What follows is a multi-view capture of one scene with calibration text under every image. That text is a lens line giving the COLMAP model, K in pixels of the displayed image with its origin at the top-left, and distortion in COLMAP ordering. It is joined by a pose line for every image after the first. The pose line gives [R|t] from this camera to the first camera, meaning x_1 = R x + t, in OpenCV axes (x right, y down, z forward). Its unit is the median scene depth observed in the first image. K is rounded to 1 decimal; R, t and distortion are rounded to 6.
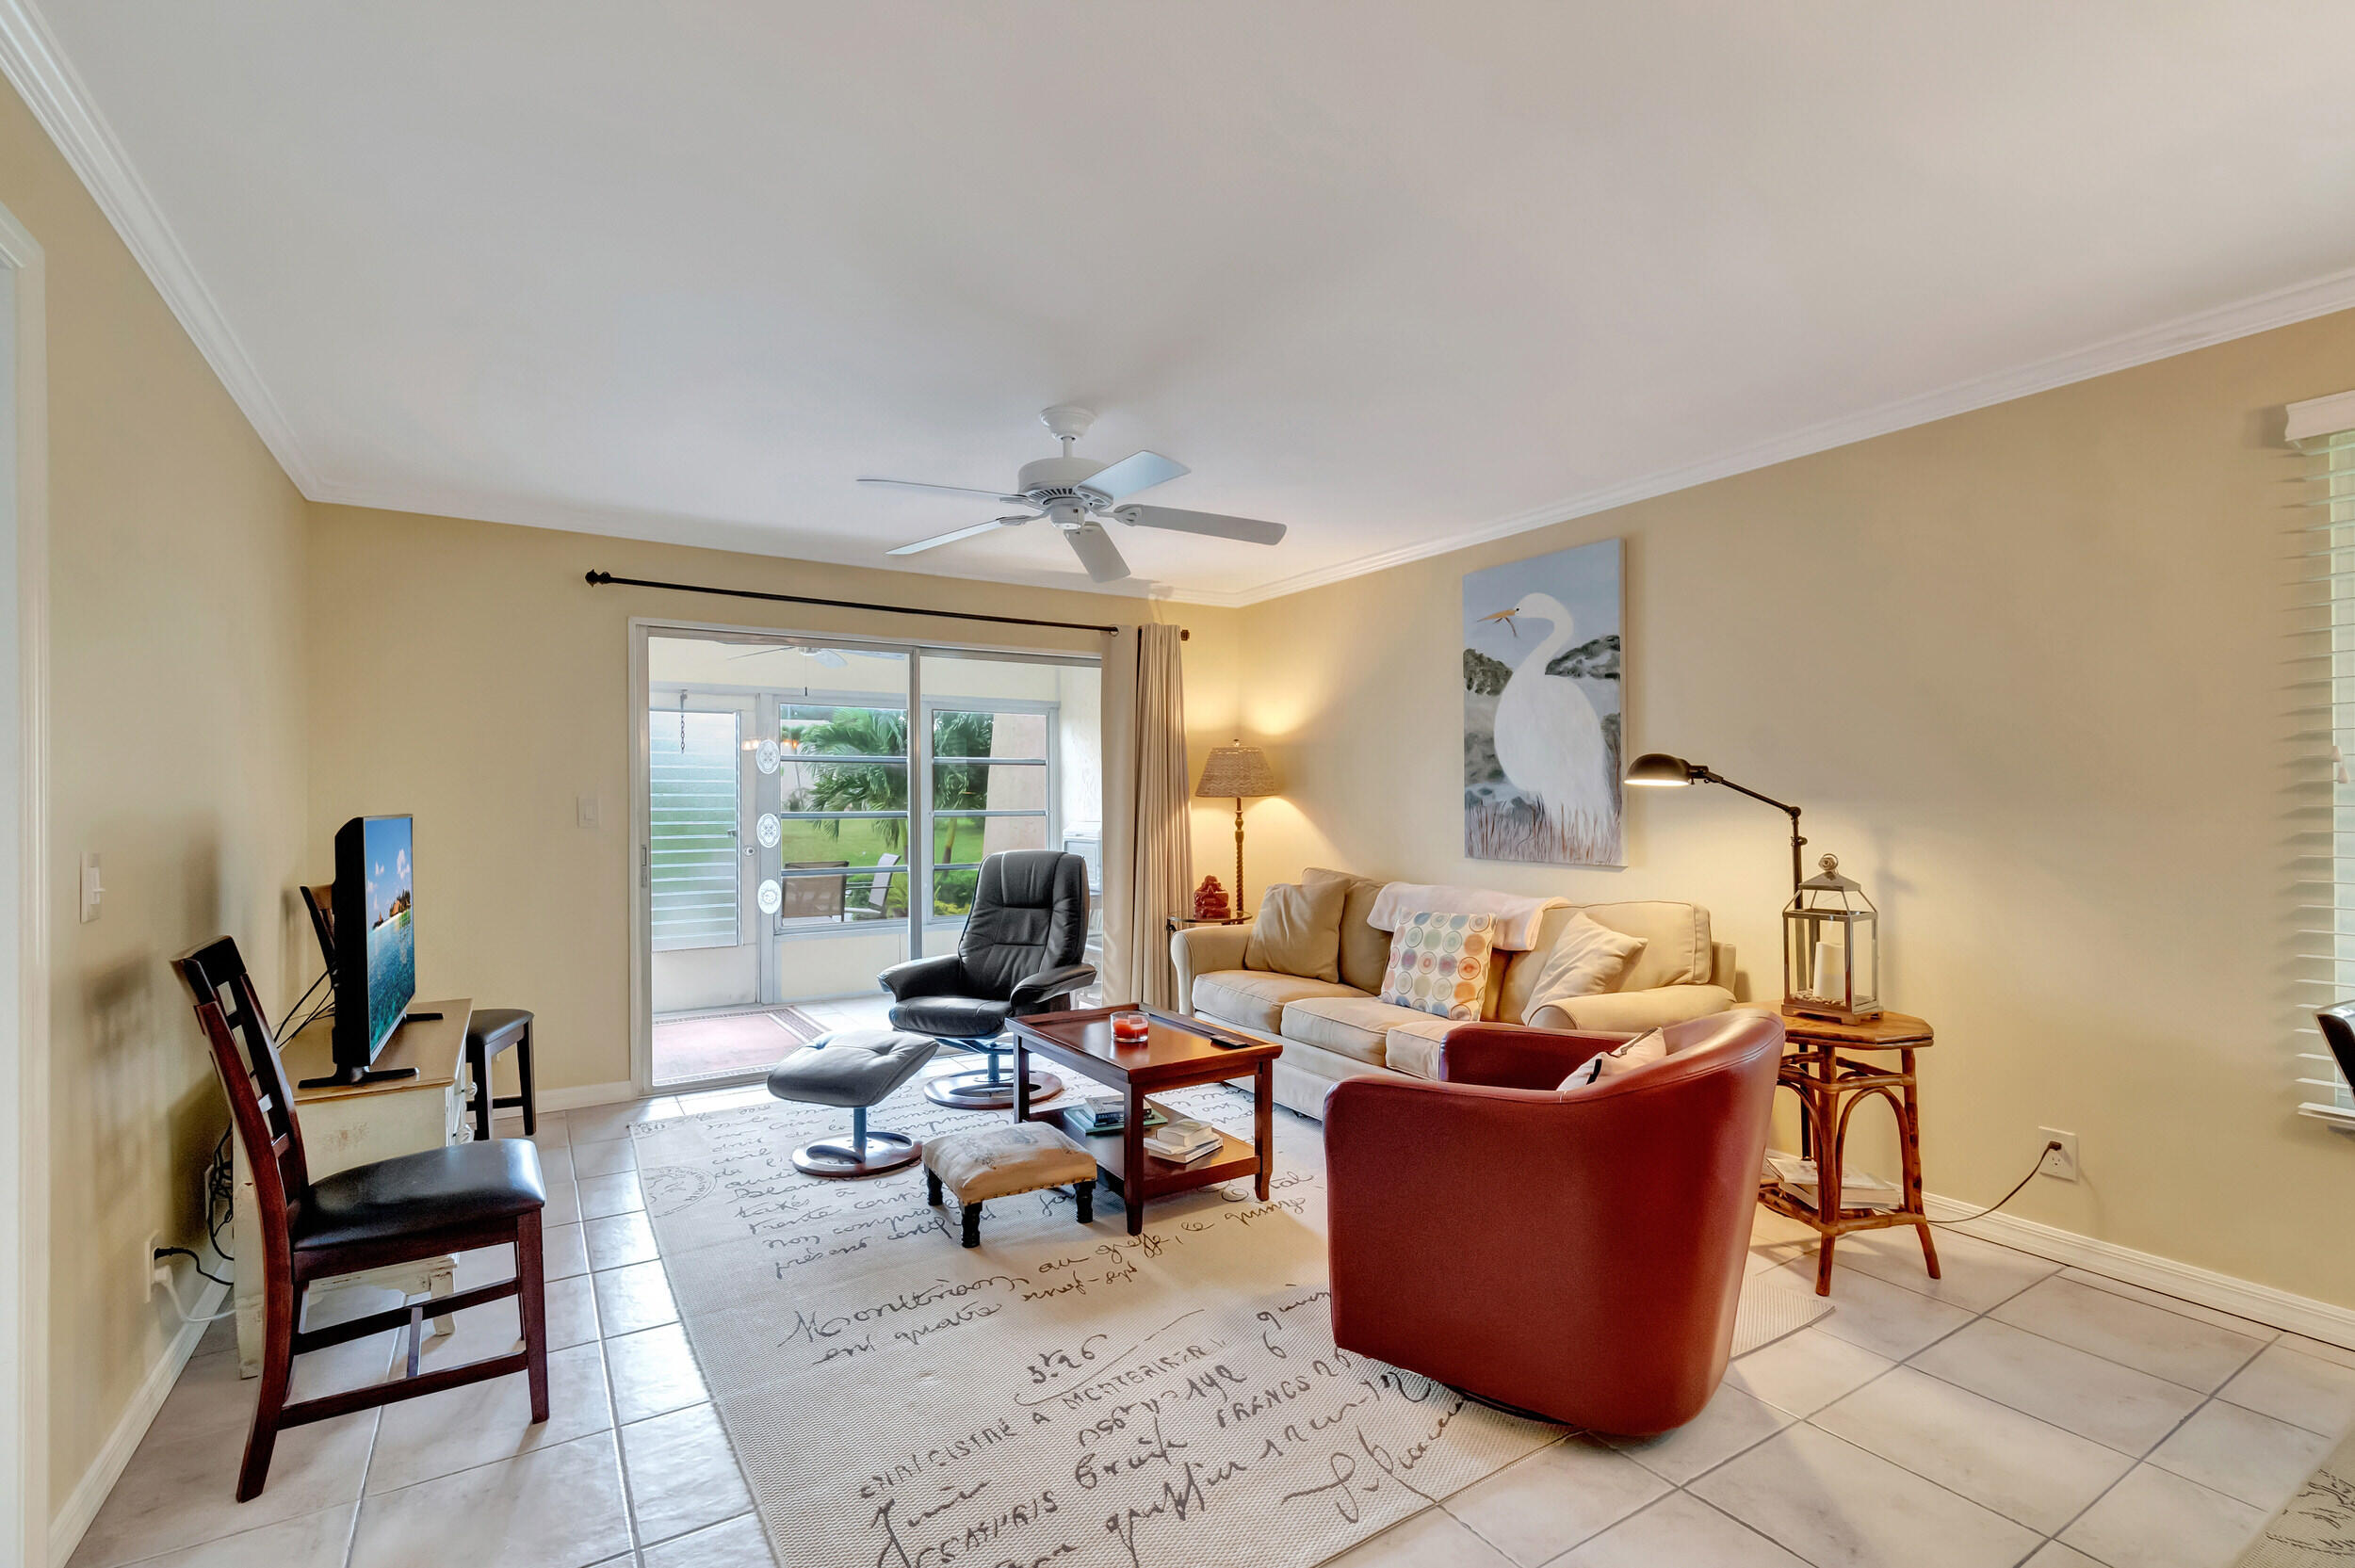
lens RADIAL K [[1048.2, 0, 1160.6], [0, 1048.2, 803.8], [0, 0, 1]] dist [0.005276, -0.003701]
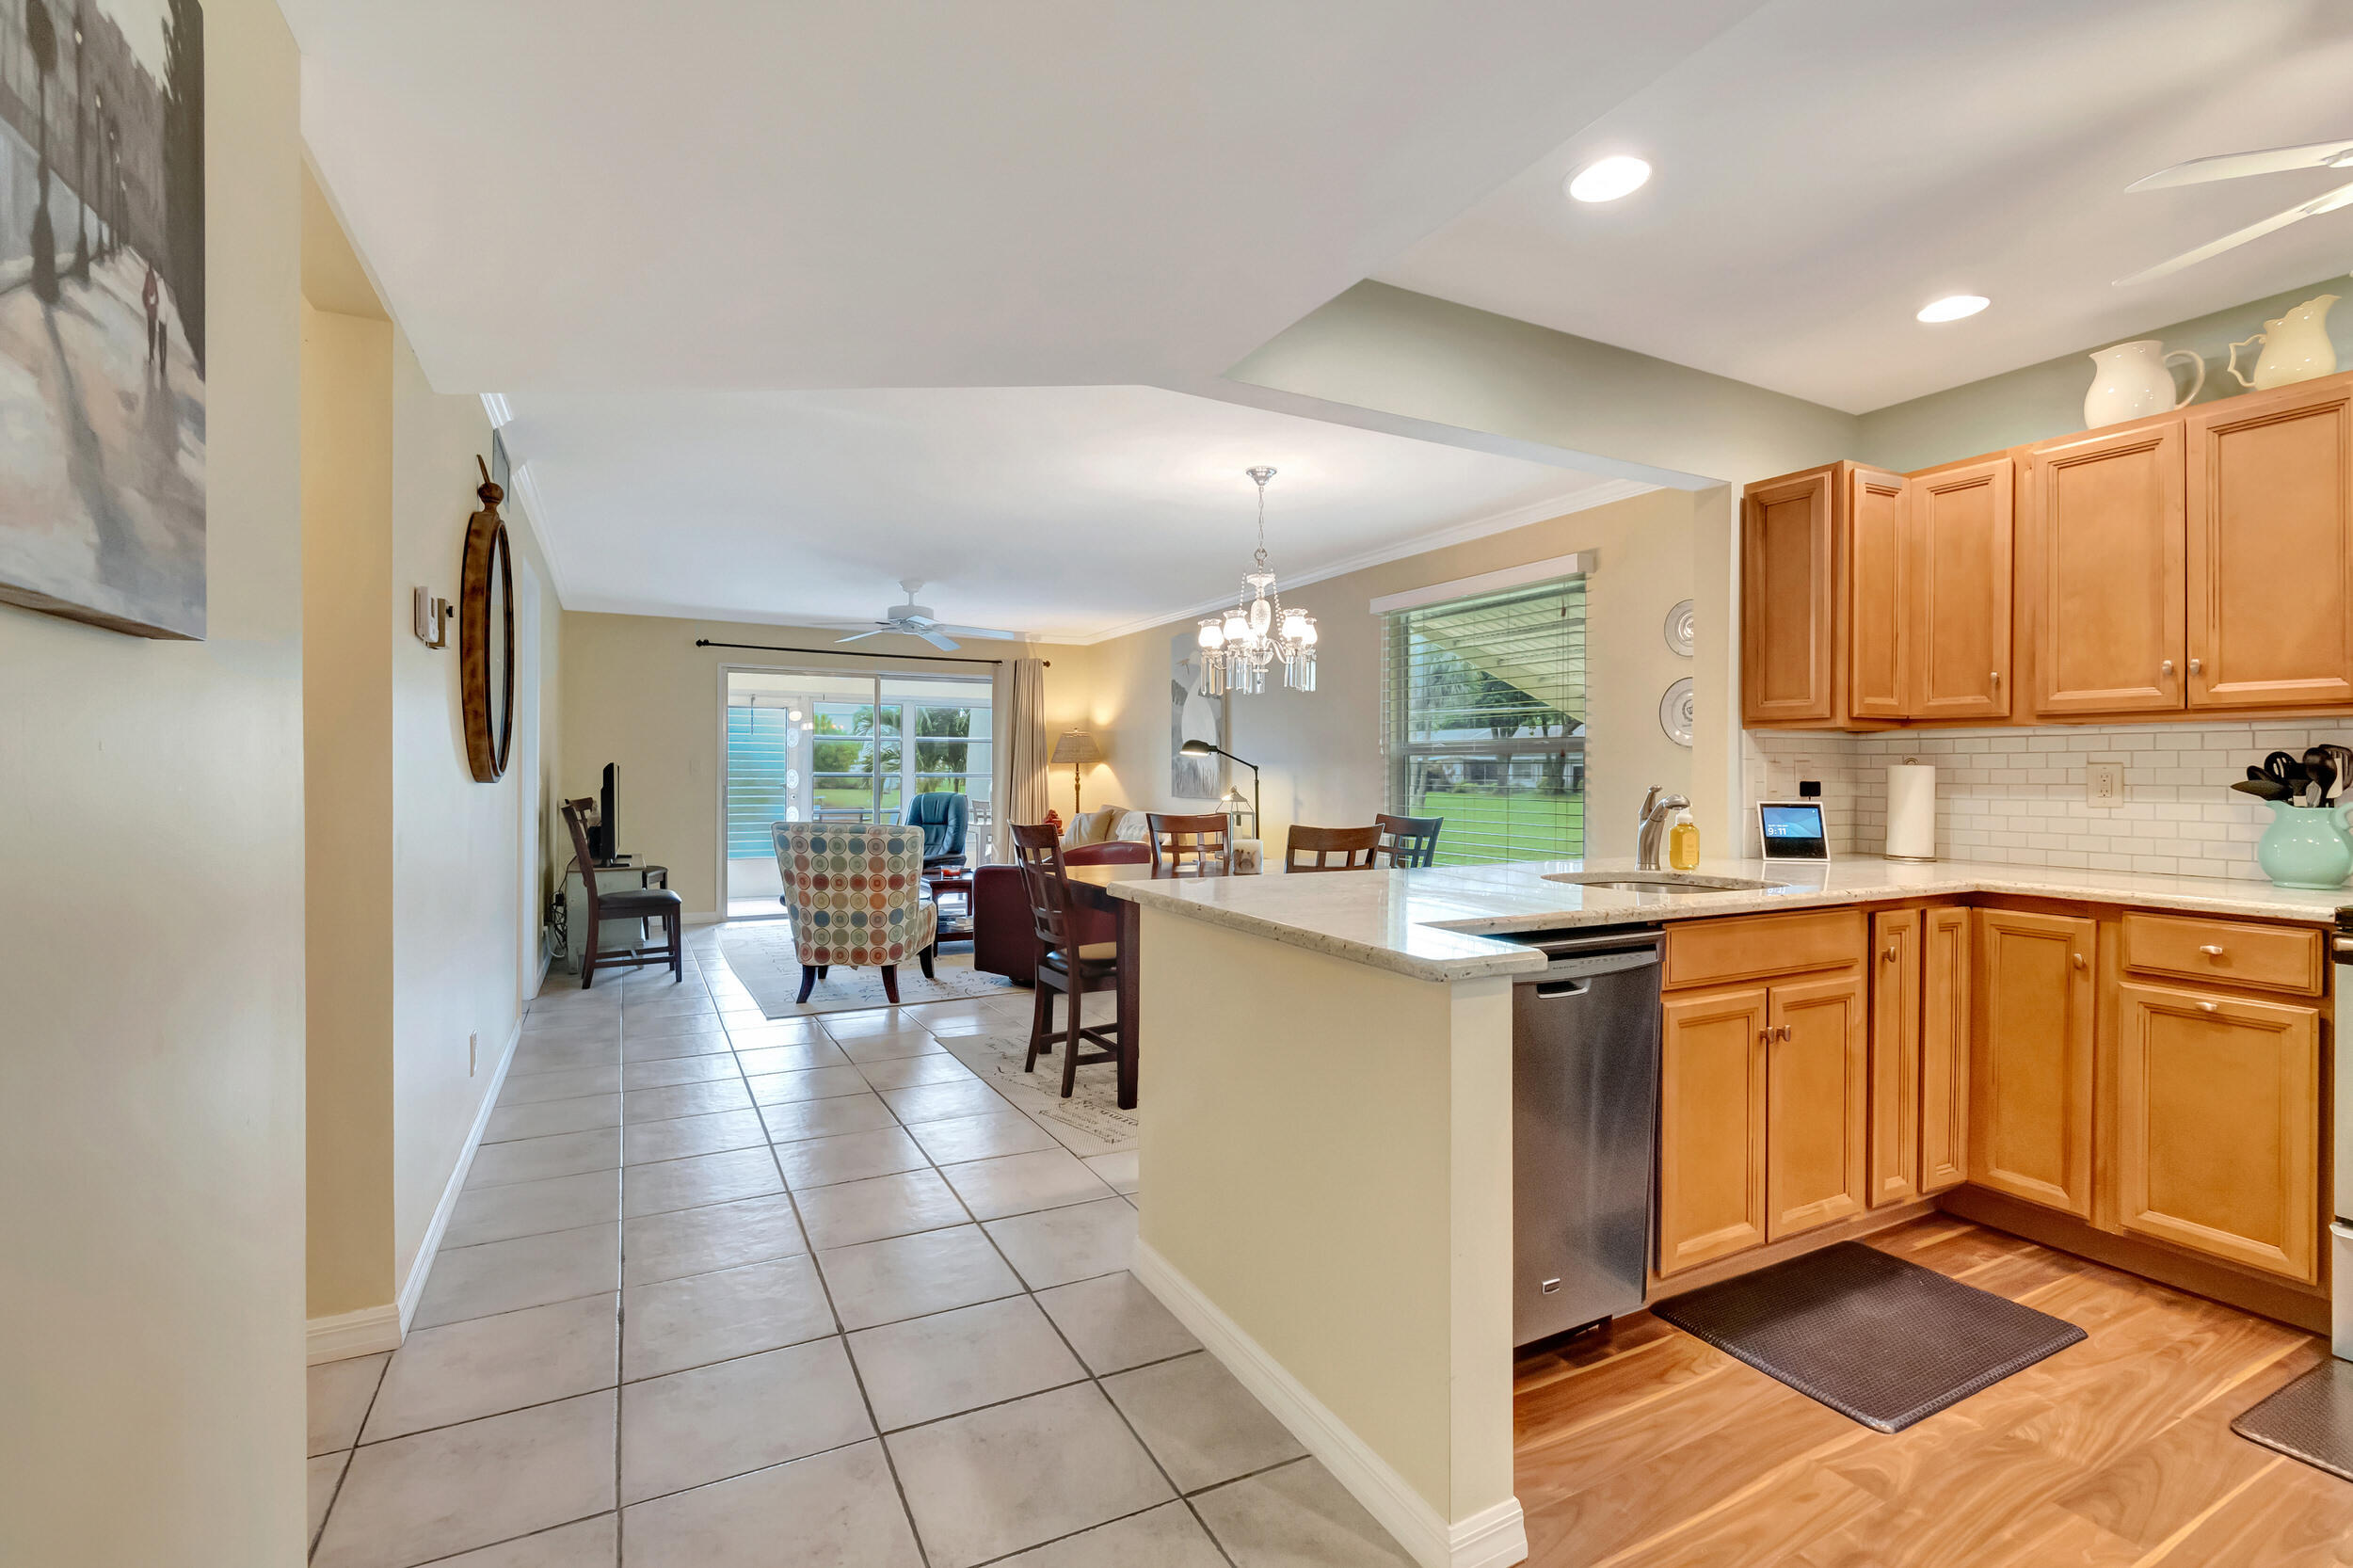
lens RADIAL K [[1047.4, 0, 1158.1], [0, 1047.4, 769.5], [0, 0, 1]] dist [0.005276, -0.003701]
pose [[0.996963, 0.007498, -0.077519, 0.454913], [-0.008306, 0.999914, -0.010117, 0.026132], [0.077437, 0.010730, 0.996940, -0.862288]]
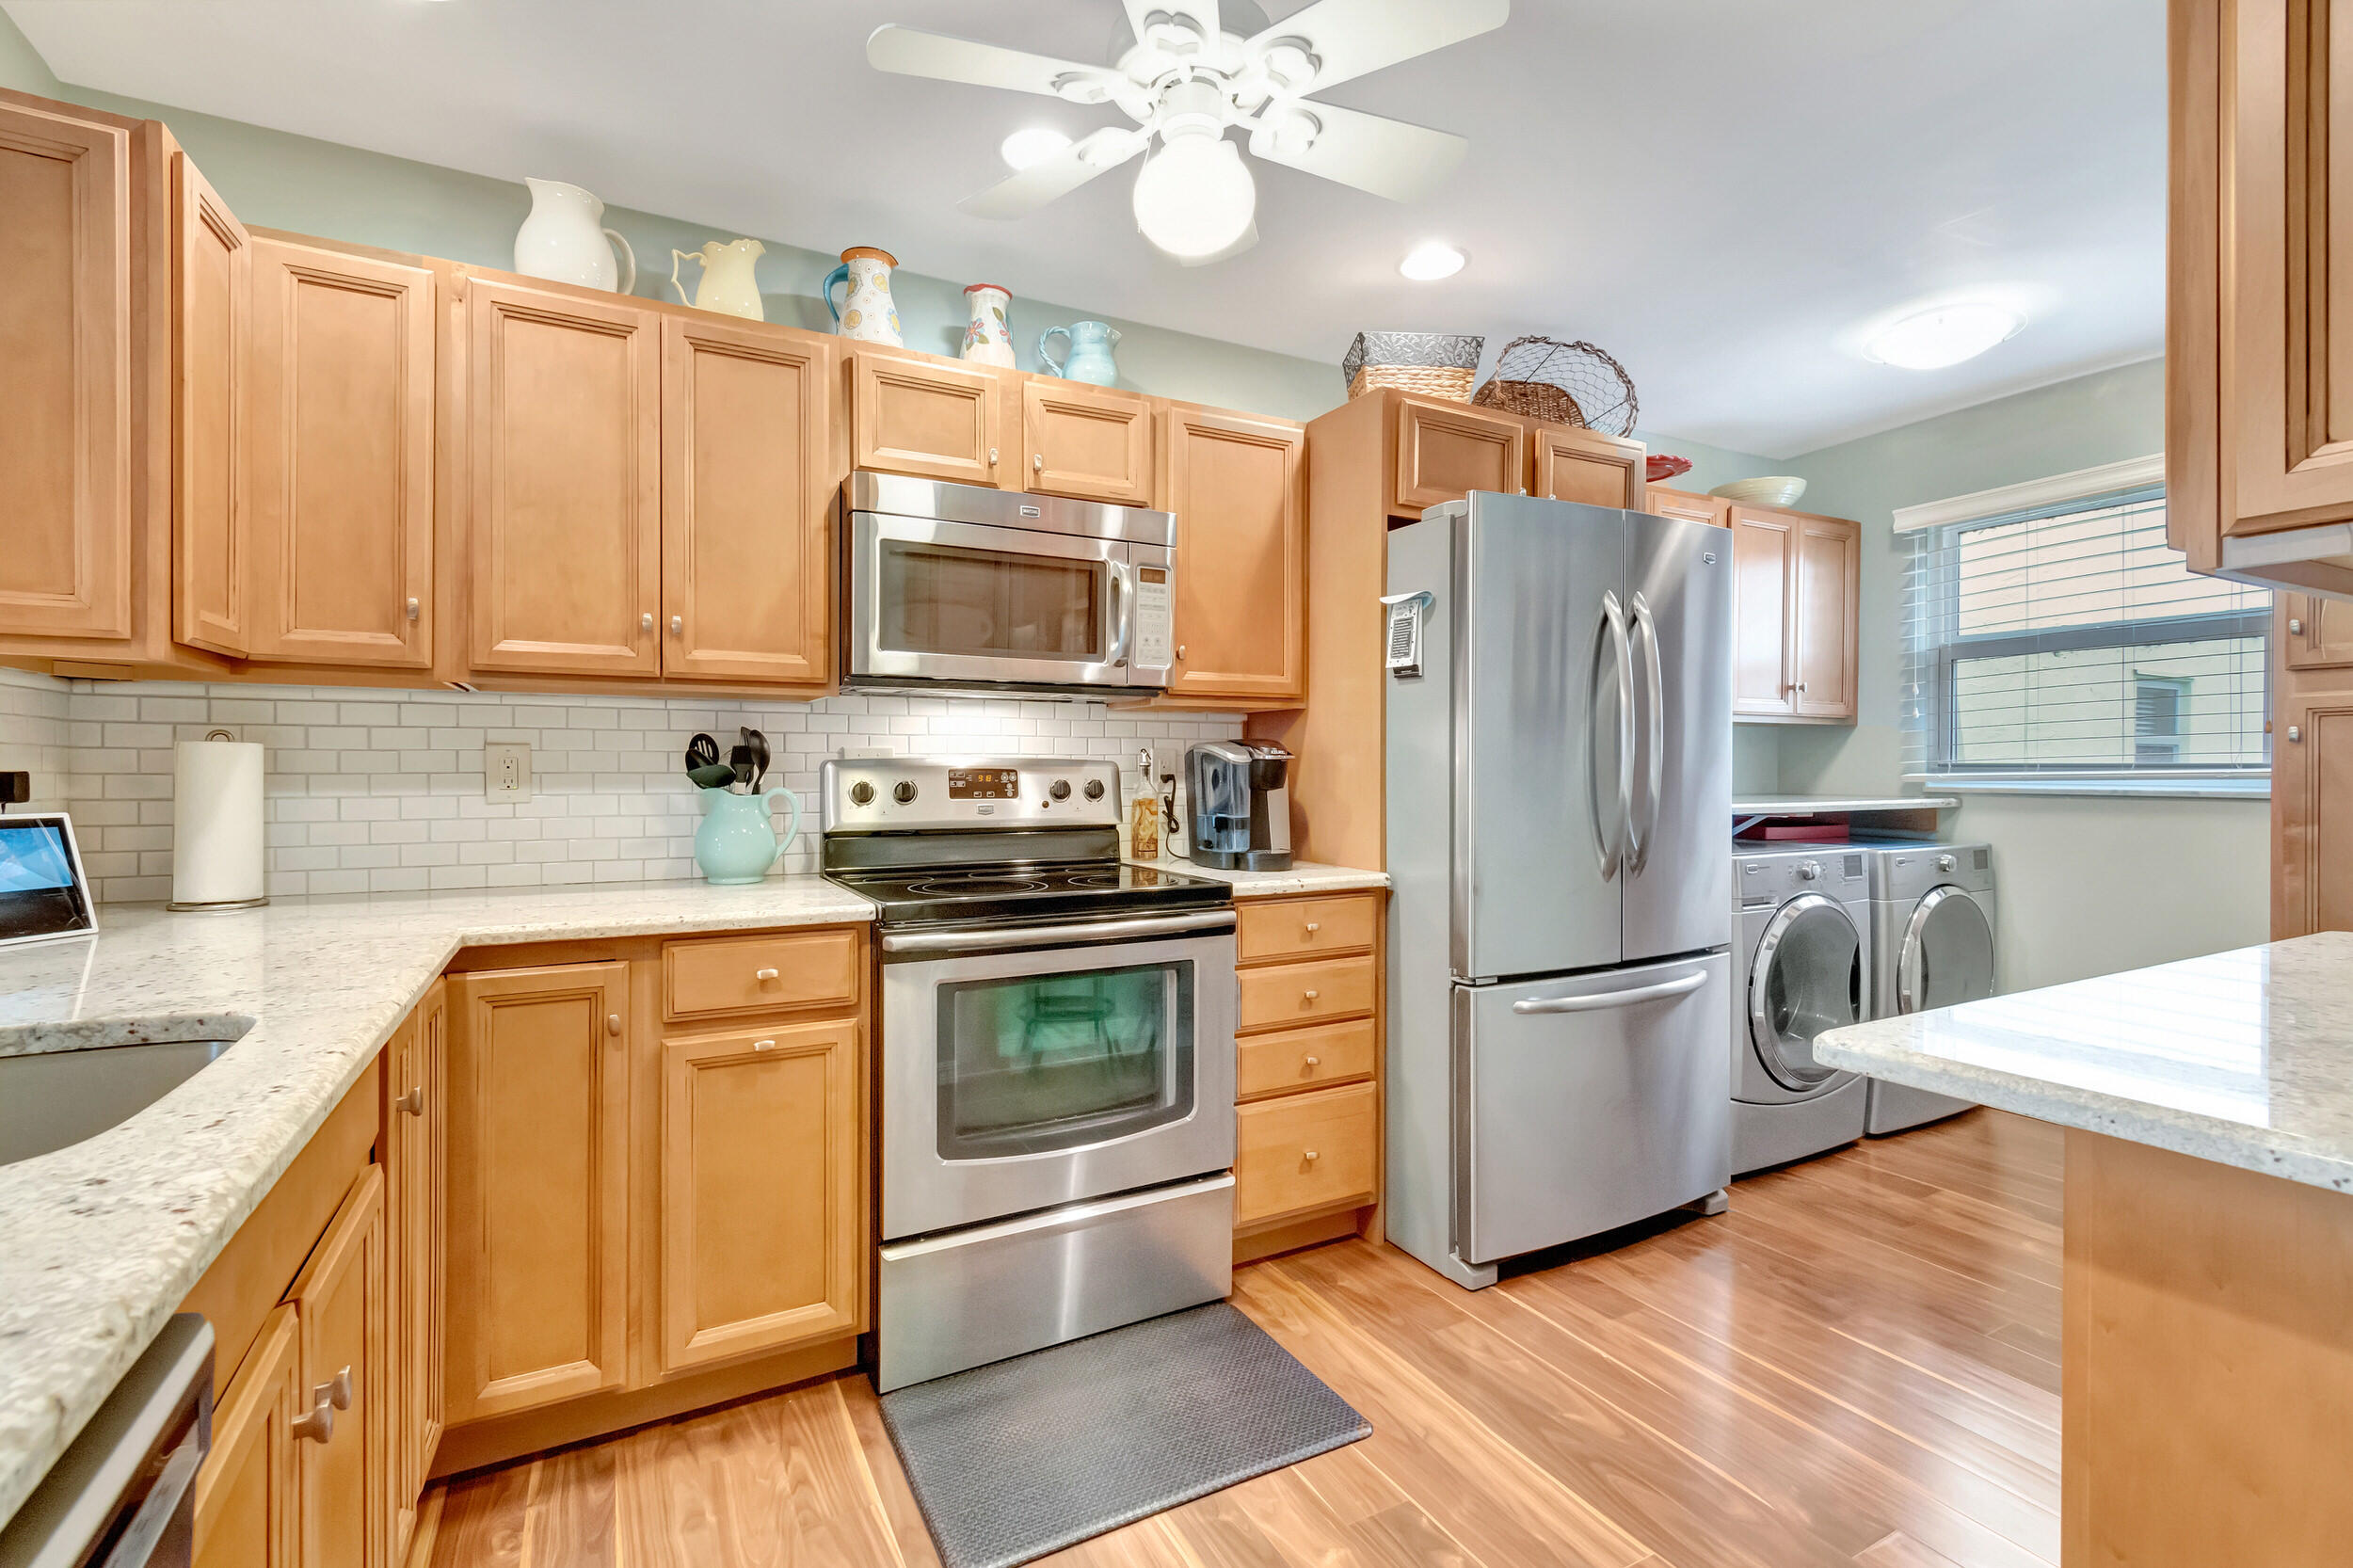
lens RADIAL K [[1047.4, 0, 1168.2], [0, 1047.4, 774.8], [0, 0, 1]] dist [0.005276, -0.003701]
pose [[0.060638, -0.002318, 0.998157, 0.532311], [0.006692, 0.999976, 0.001915, 0.026270], [-0.998137, 0.006564, 0.060652, -0.458334]]
